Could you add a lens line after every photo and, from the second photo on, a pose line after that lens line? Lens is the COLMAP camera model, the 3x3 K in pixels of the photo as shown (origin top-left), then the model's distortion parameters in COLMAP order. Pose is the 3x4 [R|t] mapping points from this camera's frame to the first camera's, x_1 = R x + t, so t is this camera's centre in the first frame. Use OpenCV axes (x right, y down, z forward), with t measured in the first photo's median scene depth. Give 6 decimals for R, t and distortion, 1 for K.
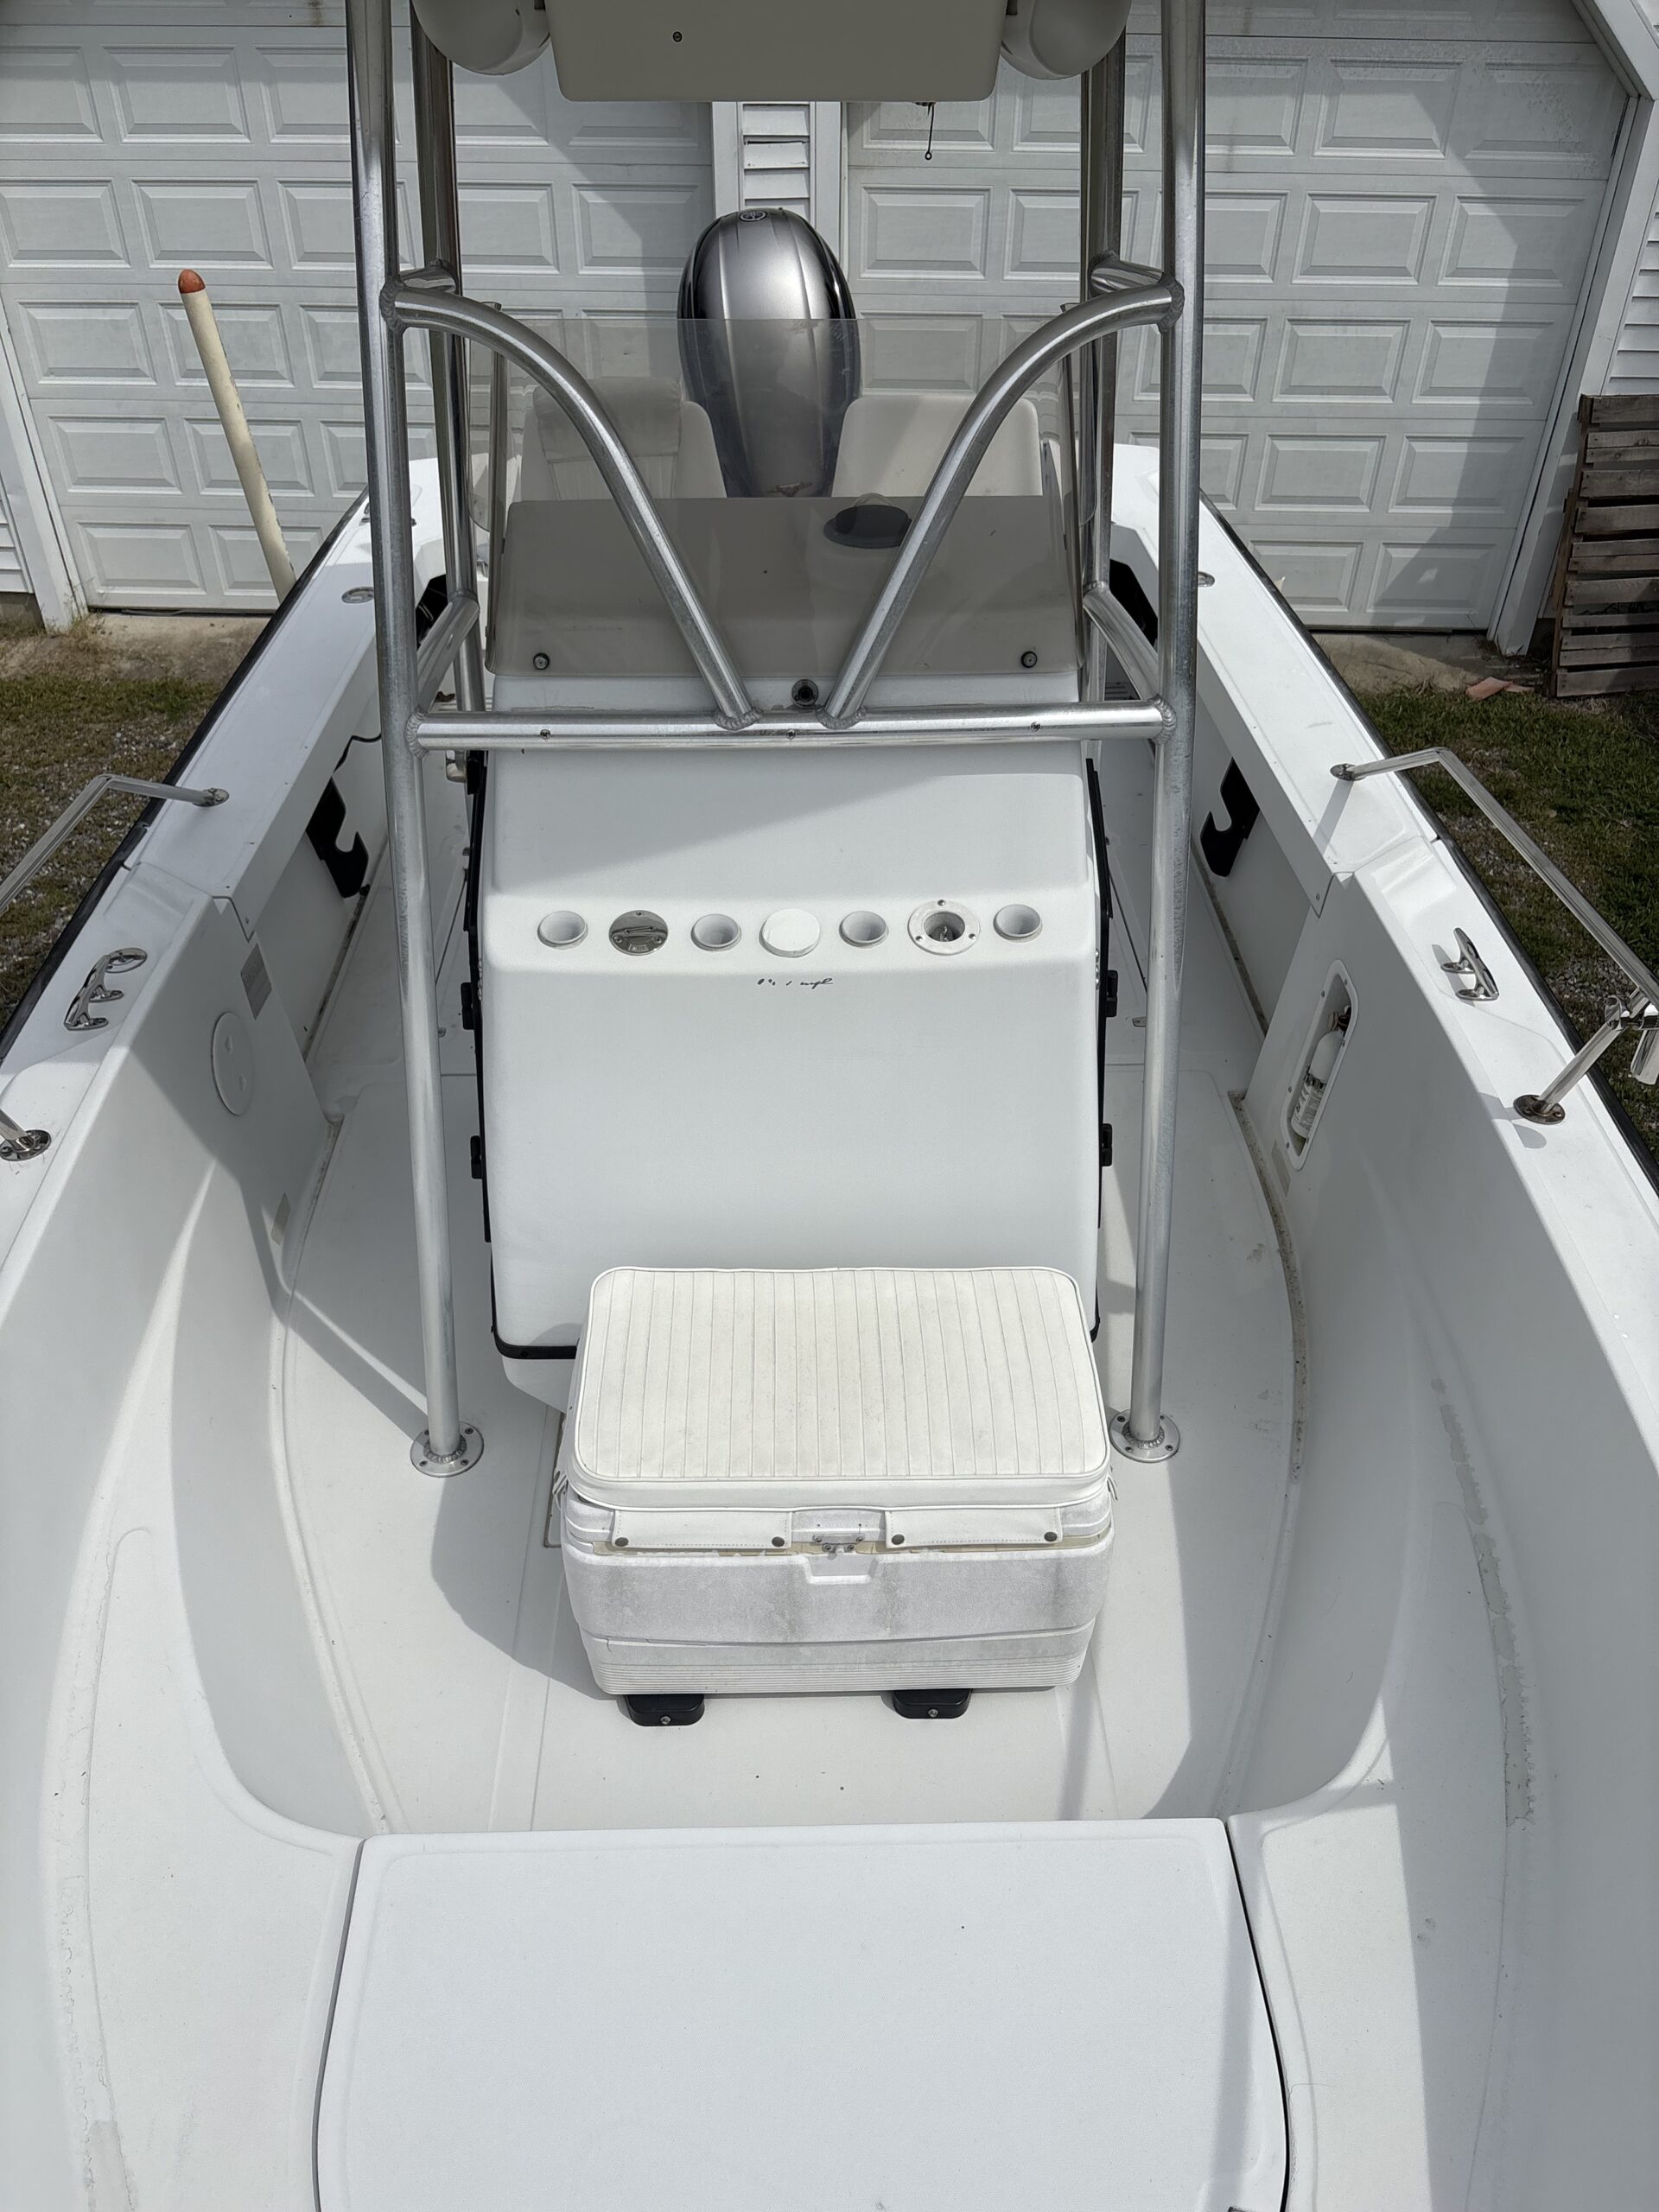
lens RADIAL K [[1687.7, 0, 829.5], [0, 1687.7, 1106.0], [0, 0, 1]] dist [0.080114, -0.107502]
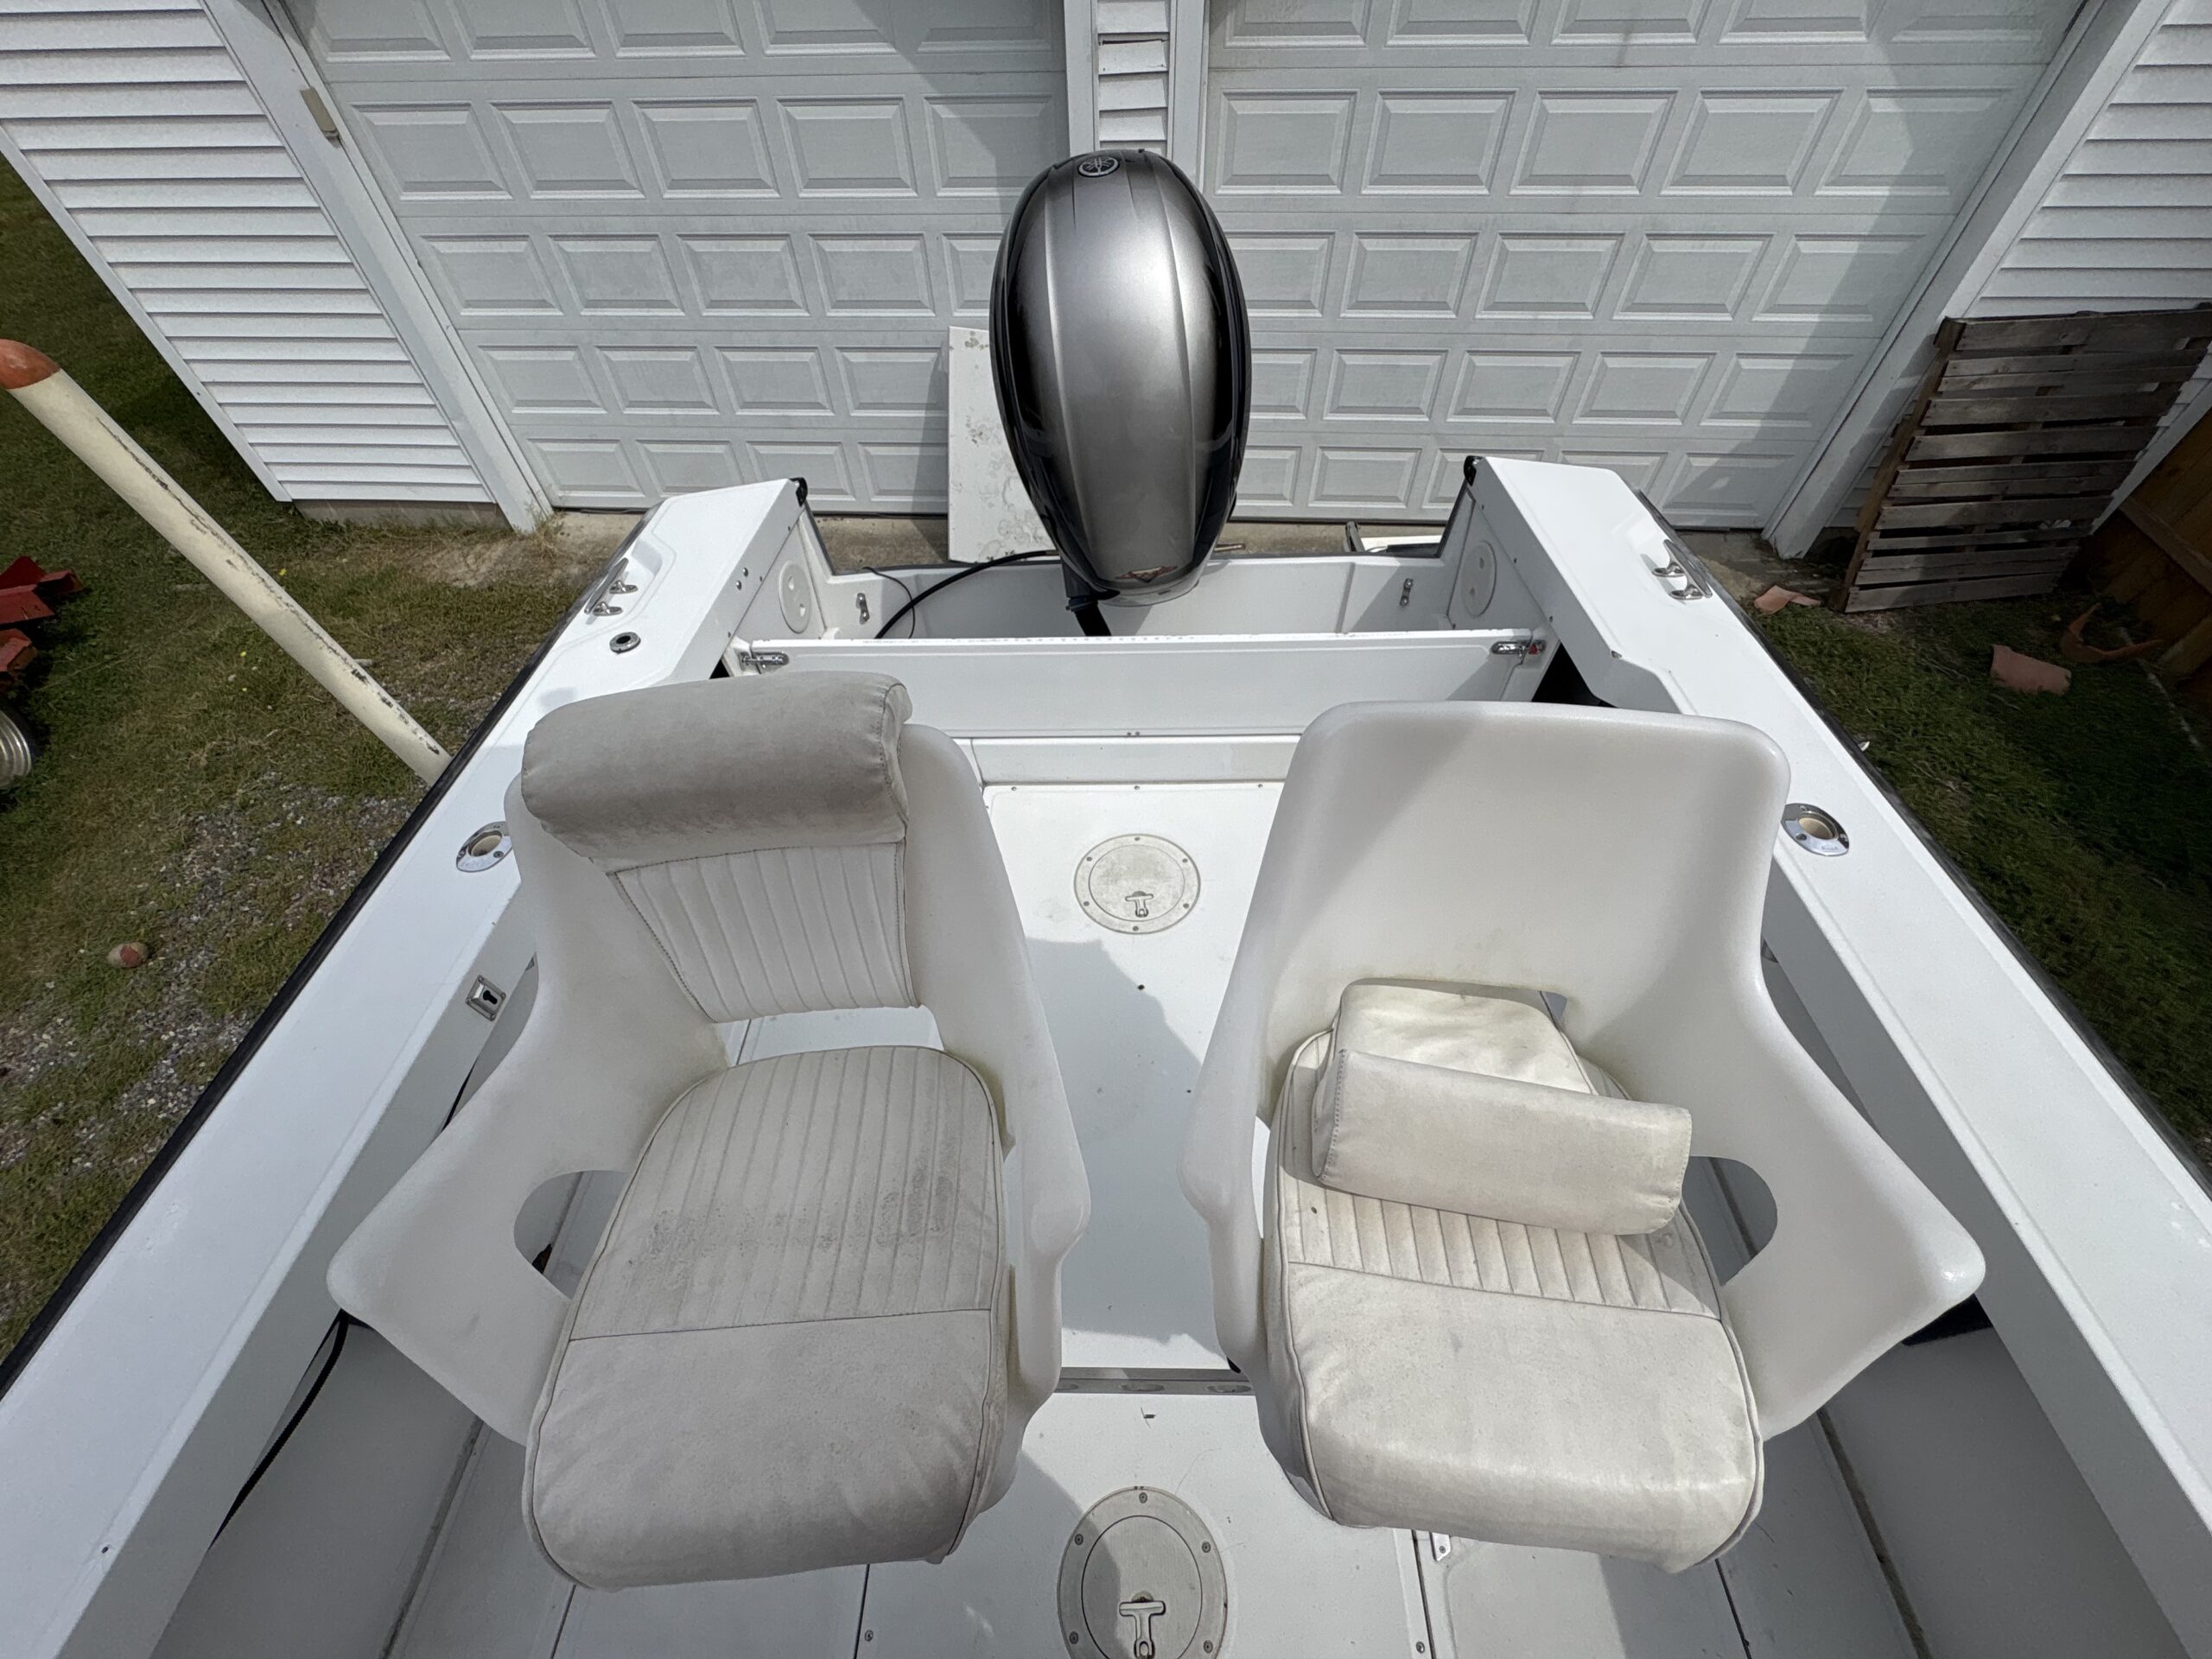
lens RADIAL K [[880.3, 0, 1103.3], [0, 880.3, 816.2], [0, 0, 1]] dist [-0.001428, -0.000115]
pose [[0.998508, 0.017550, -0.051702, -0.013975], [-0.006606, 0.978809, 0.204670, -0.230003], [0.054199, -0.204024, 0.977464, 0.413135]]
